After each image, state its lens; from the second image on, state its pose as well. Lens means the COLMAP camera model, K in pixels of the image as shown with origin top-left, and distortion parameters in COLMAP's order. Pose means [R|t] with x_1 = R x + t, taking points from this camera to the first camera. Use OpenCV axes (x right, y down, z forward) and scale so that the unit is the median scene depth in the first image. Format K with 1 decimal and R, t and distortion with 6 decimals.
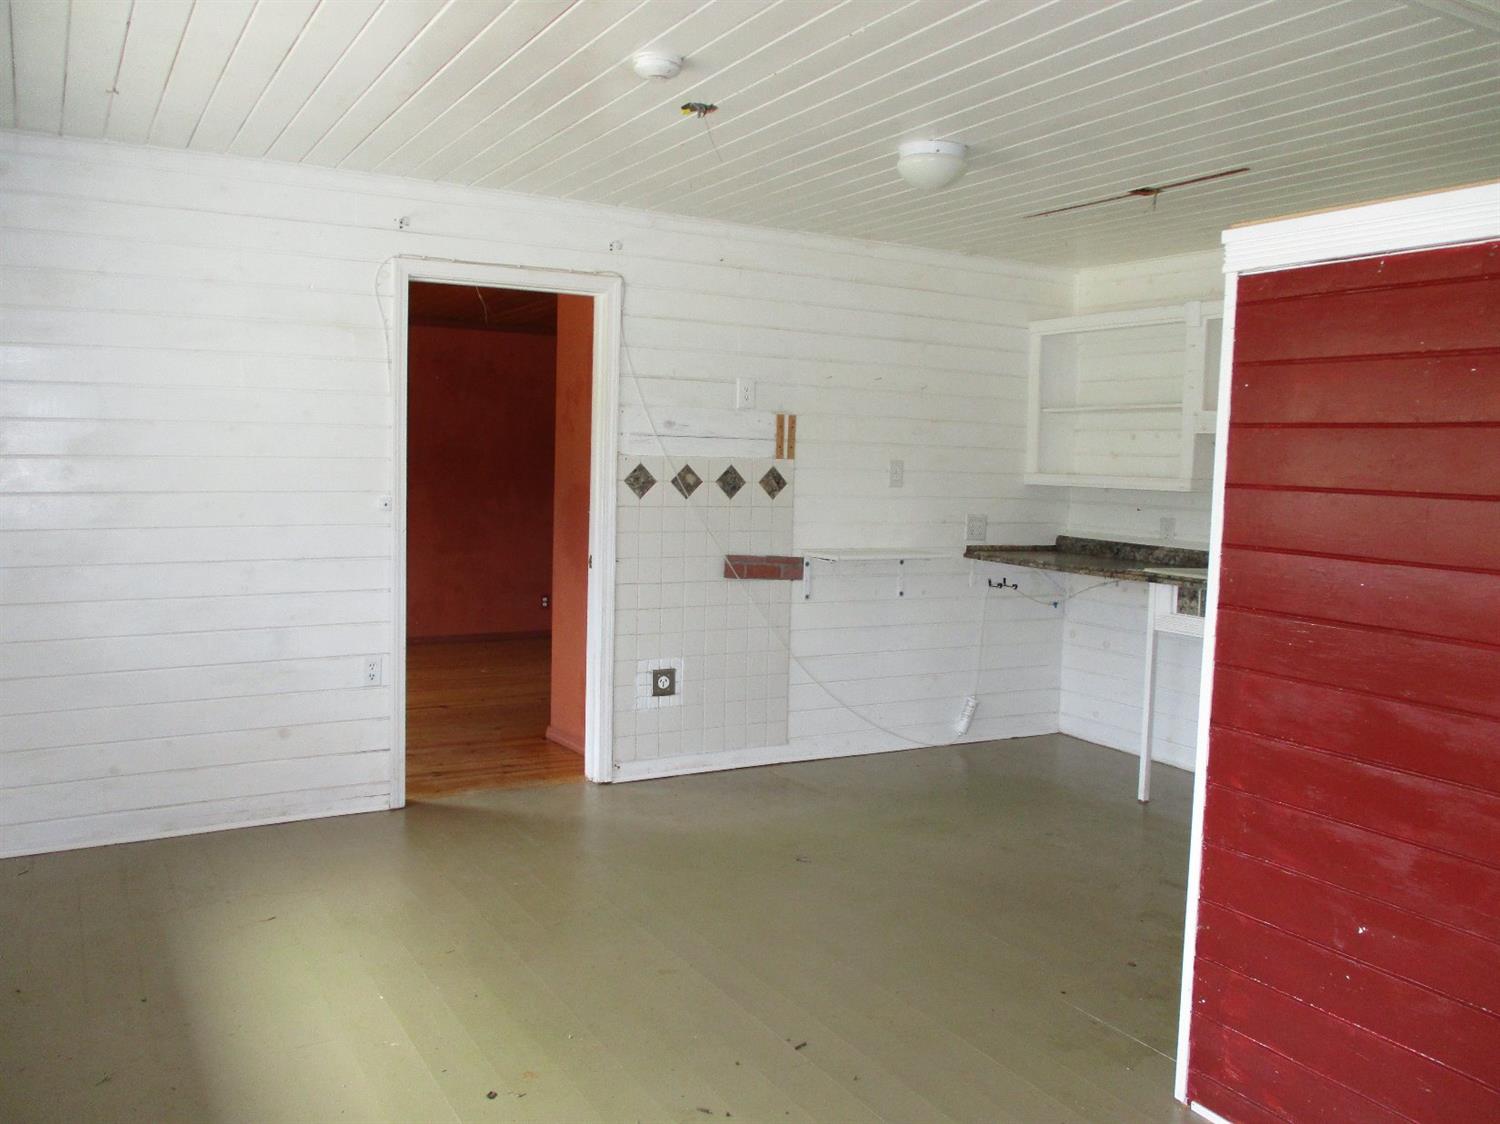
lens RADIAL K [[1276.6, 0, 750.0], [0, 1276.6, 562.0], [0, 0, 1]] dist [-0.007972, 0.003208]
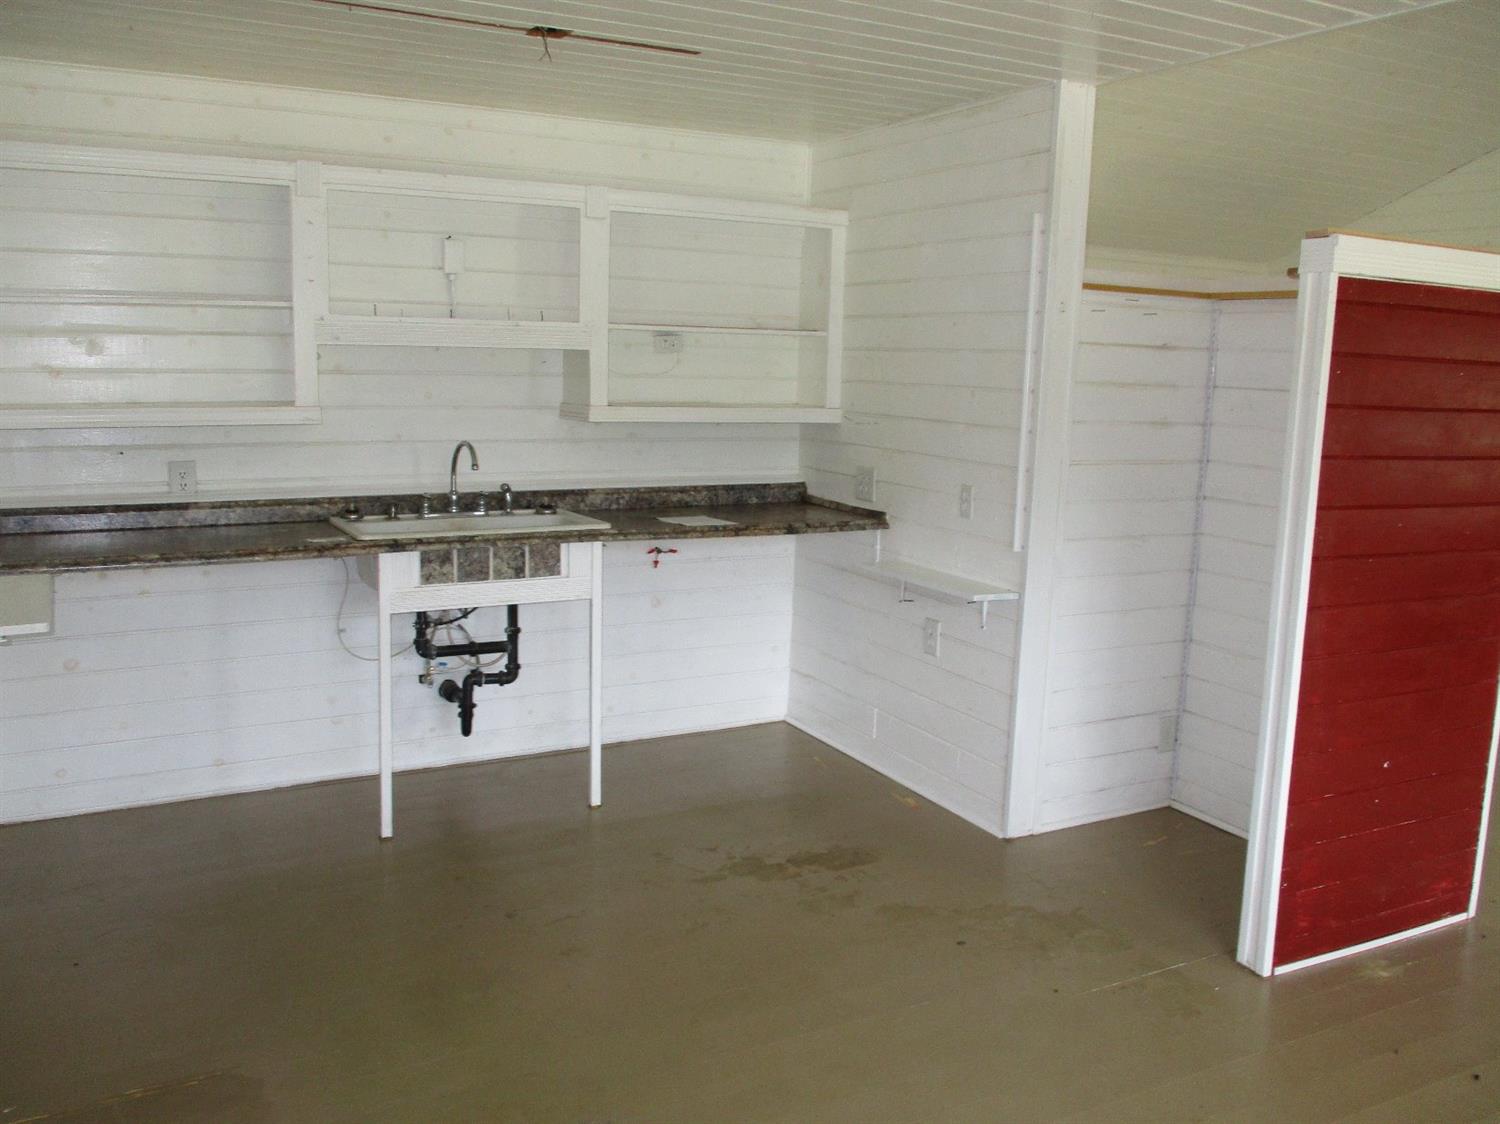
lens RADIAL K [[1250.3, 0, 733.1], [0, 1250.3, 538.3], [0, 0, 1]] dist [-0.019224, 0.000718]
pose [[0.030994, -0.180016, 0.983175, -0.357554], [0.064863, 0.981937, 0.177745, -0.099065], [-0.997413, 0.058263, 0.042110, 0.706255]]
